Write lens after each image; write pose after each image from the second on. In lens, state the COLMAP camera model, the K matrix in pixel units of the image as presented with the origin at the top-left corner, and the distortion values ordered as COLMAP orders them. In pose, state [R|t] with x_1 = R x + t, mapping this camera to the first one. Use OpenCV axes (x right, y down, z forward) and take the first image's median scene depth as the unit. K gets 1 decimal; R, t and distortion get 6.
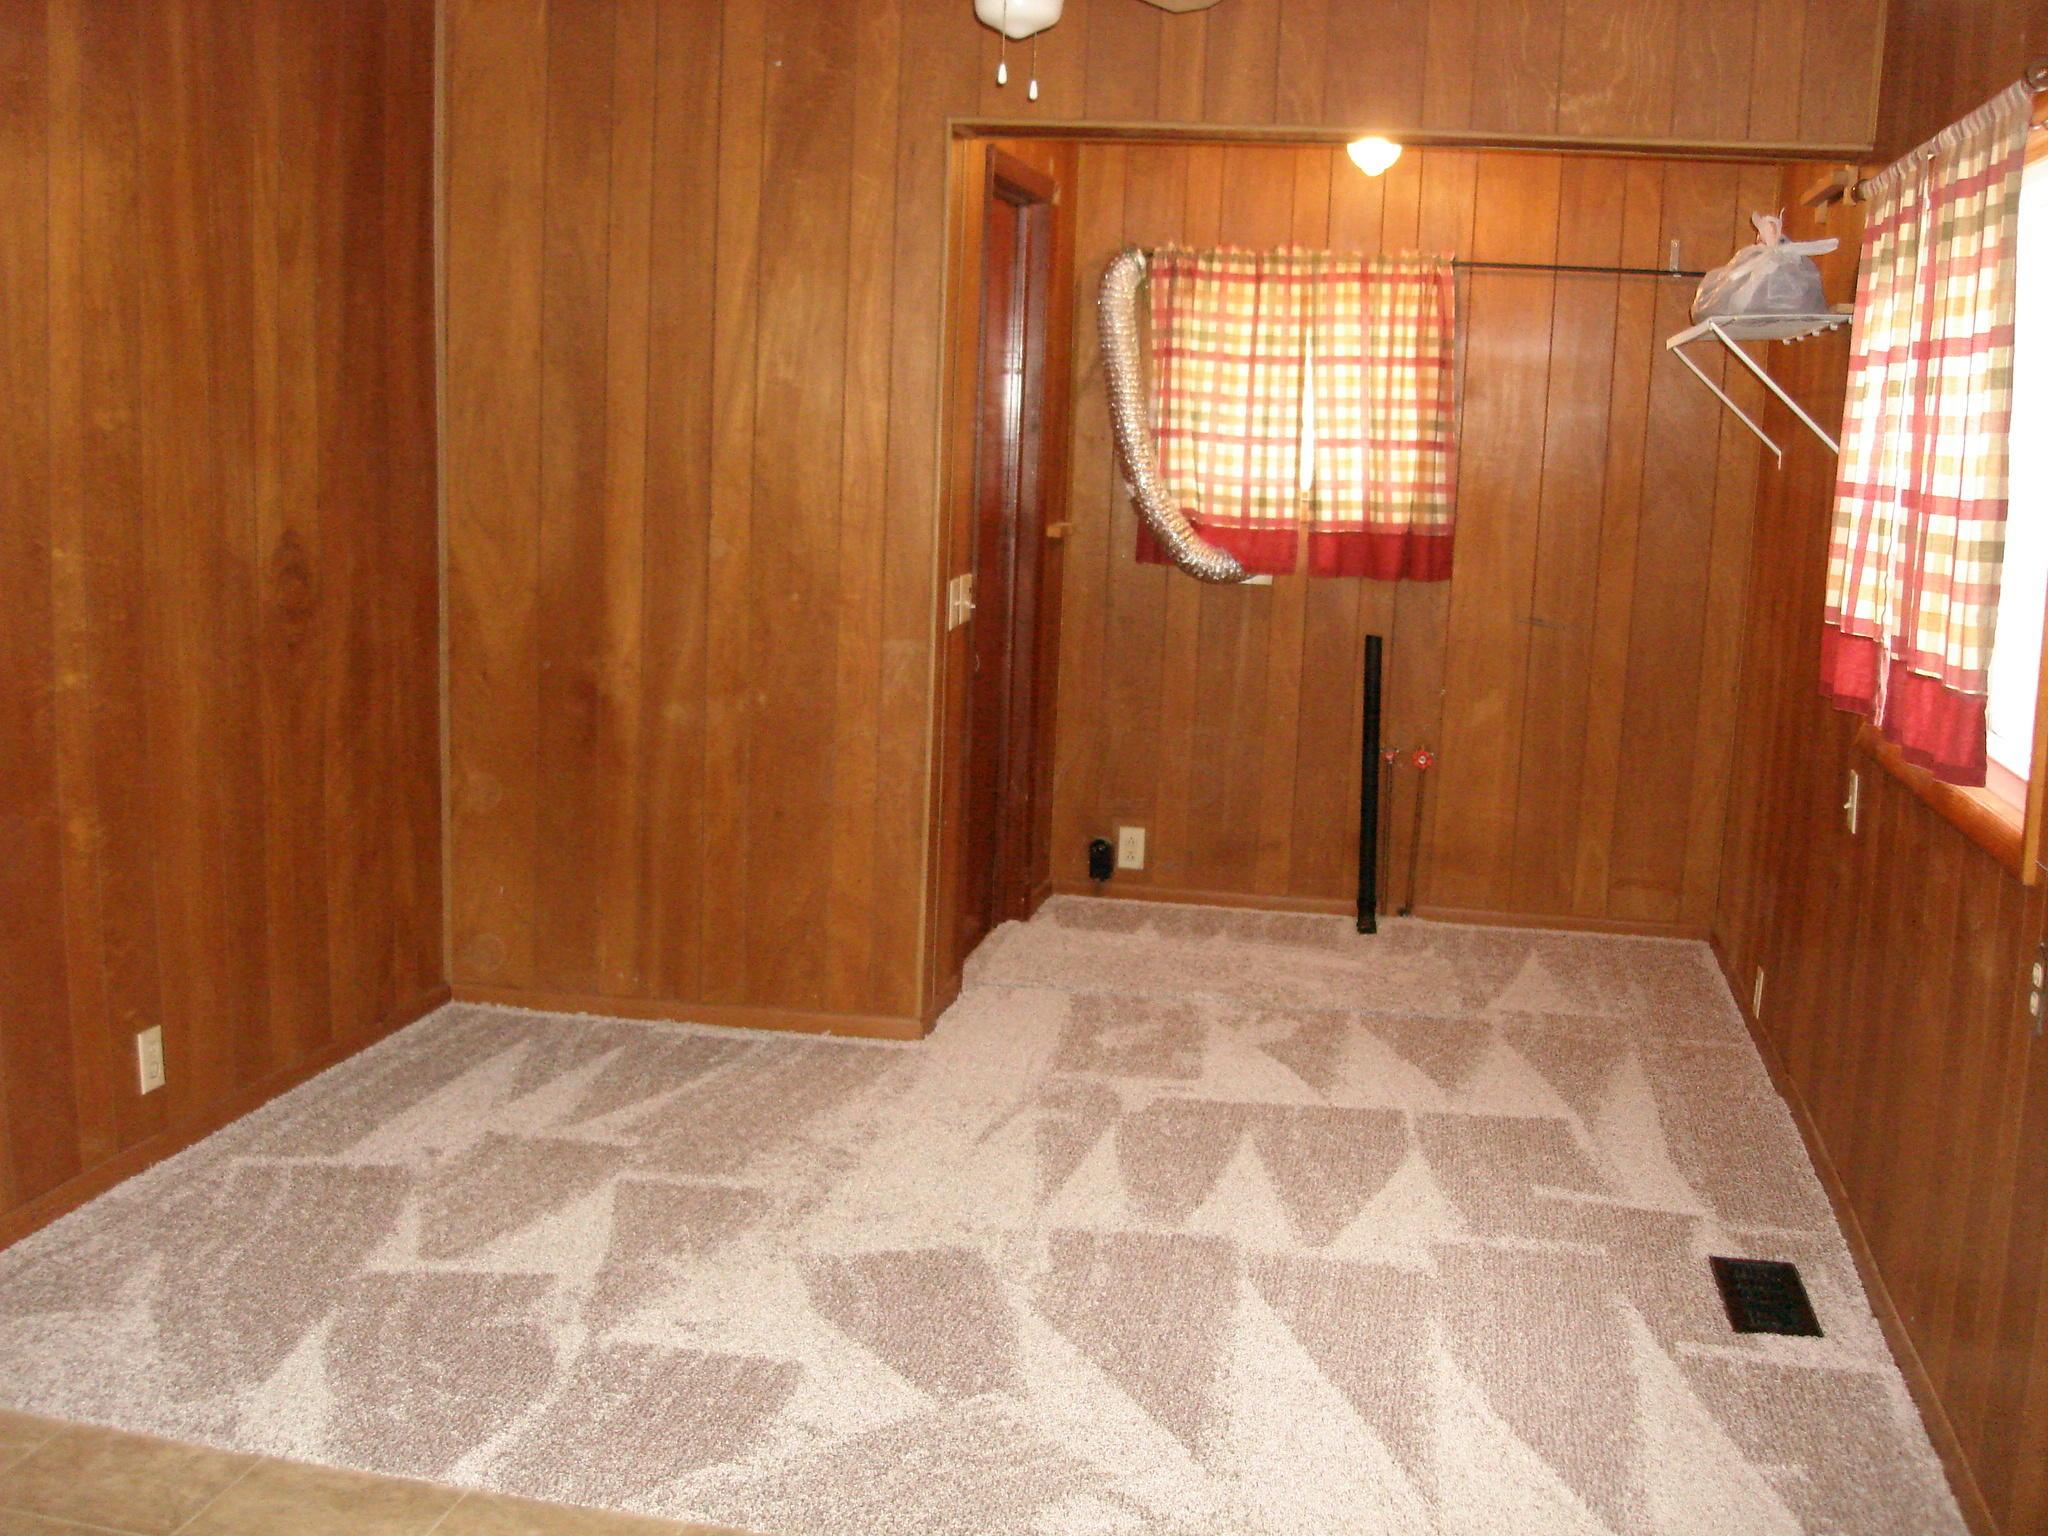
lens RADIAL K [[2289.3, 0, 1033.2], [0, 2289.3, 769.7], [0, 0, 1]] dist [-0.091558, -0.093991]
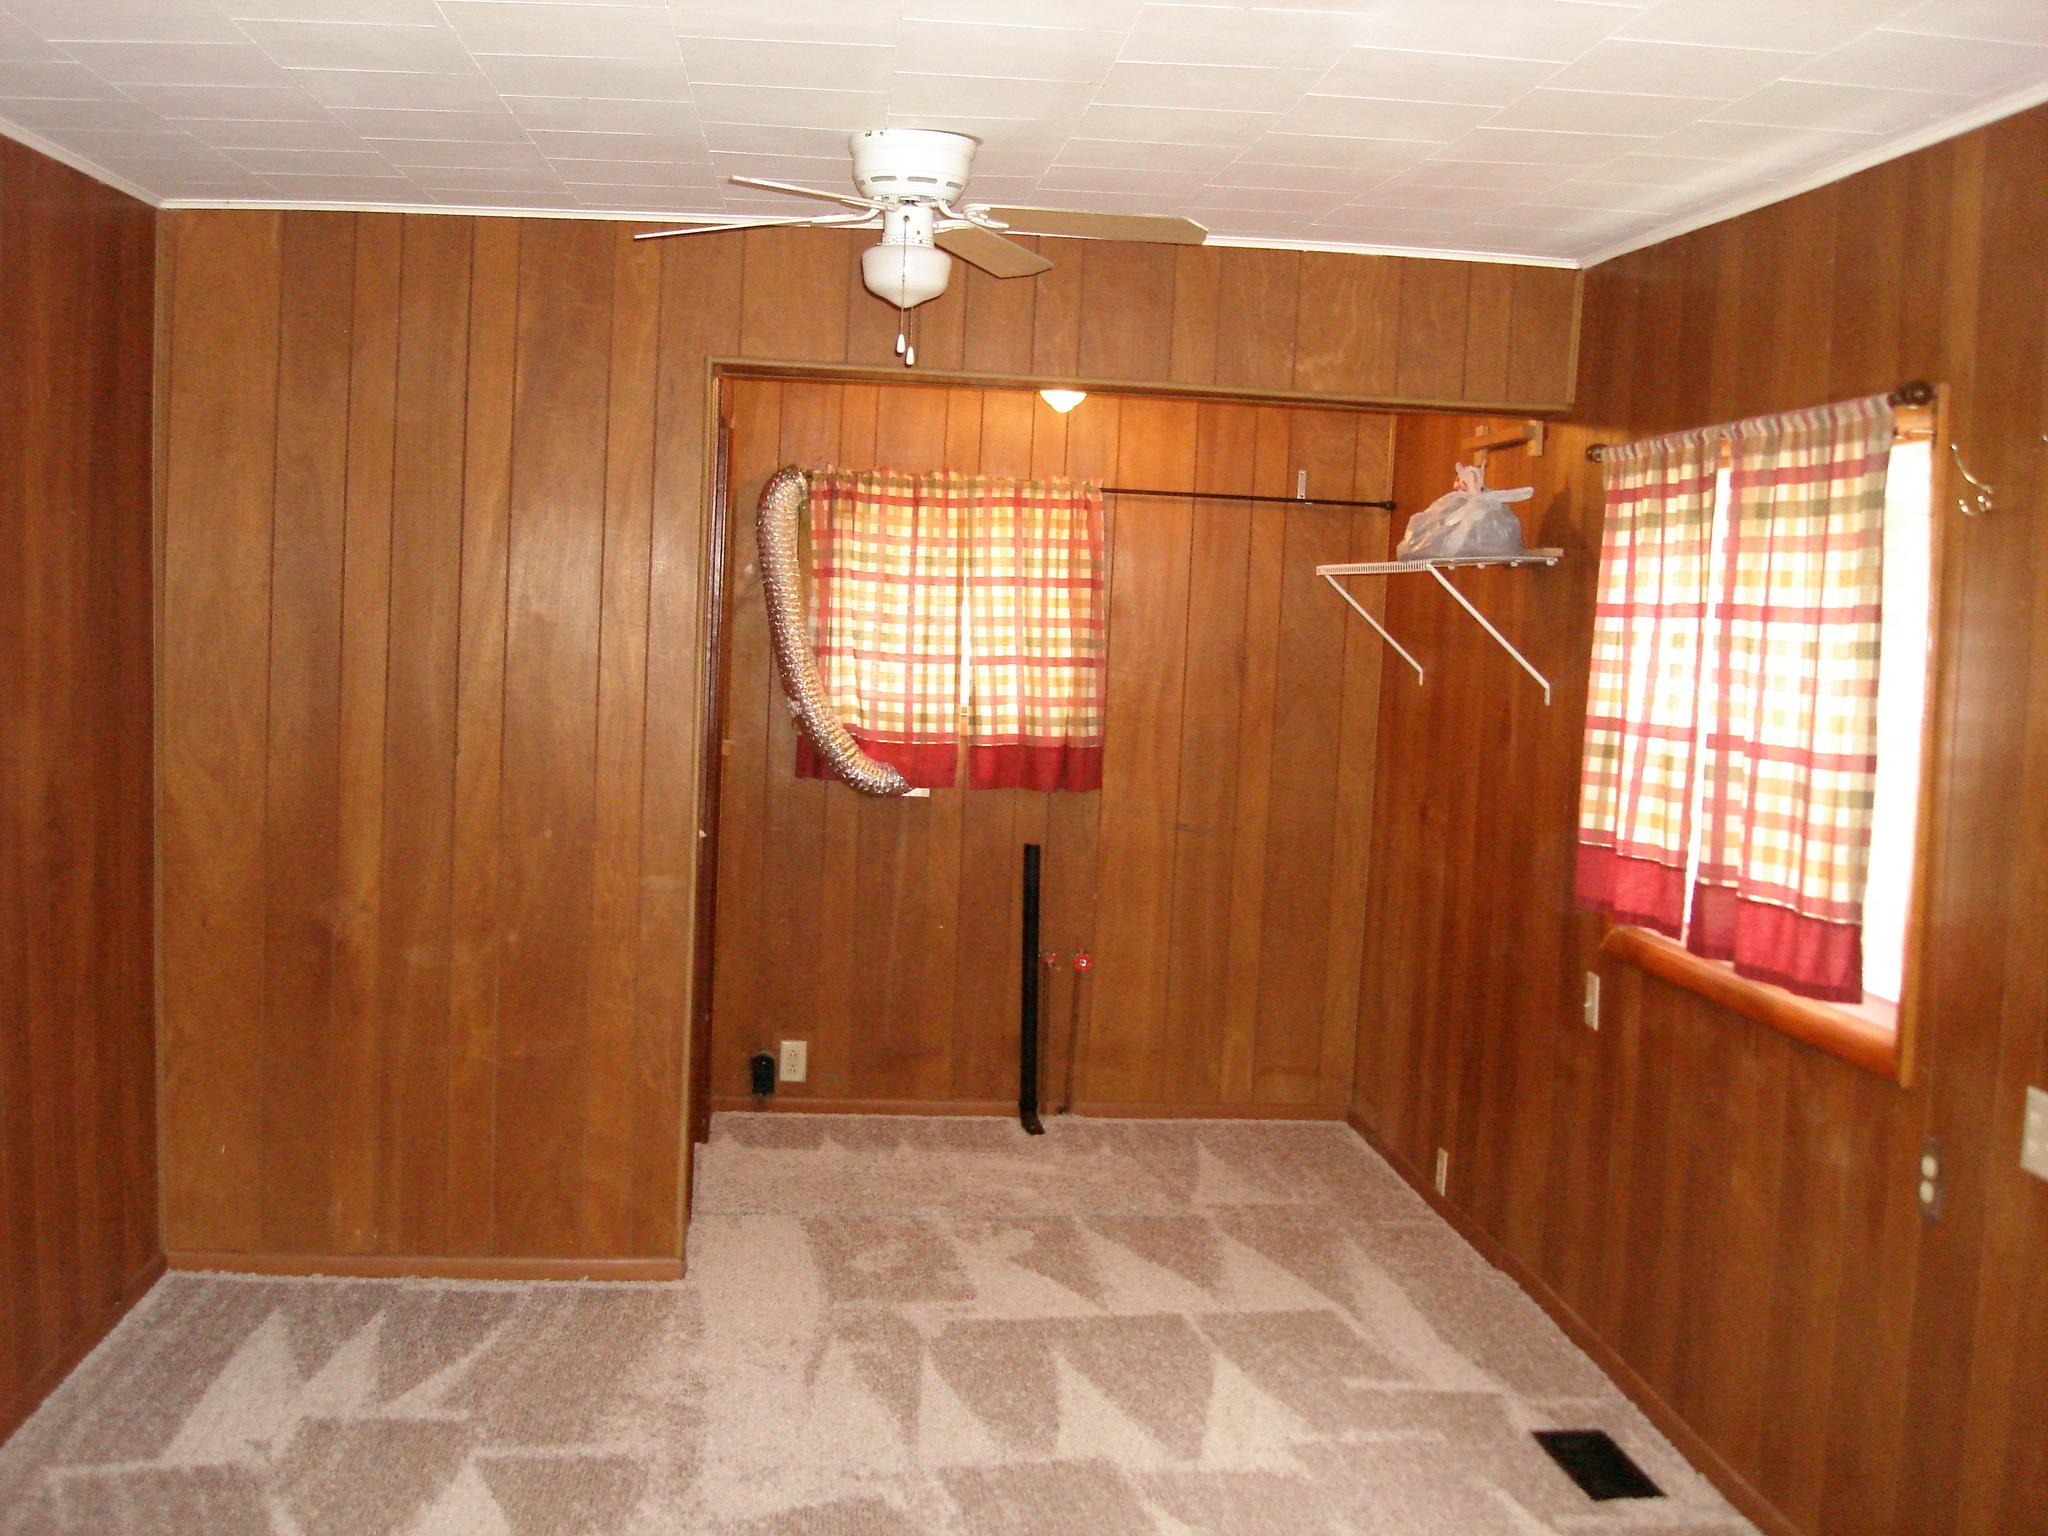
lens RADIAL K [[2289.3, 0, 1033.2], [0, 2289.3, 769.7], [0, 0, 1]] dist [-0.091558, -0.093991]
pose [[0.958596, -0.018423, 0.284173, -0.179397], [0.038484, 0.997132, -0.065174, -0.030919], [-0.282157, 0.073412, 0.956555, 0.004830]]
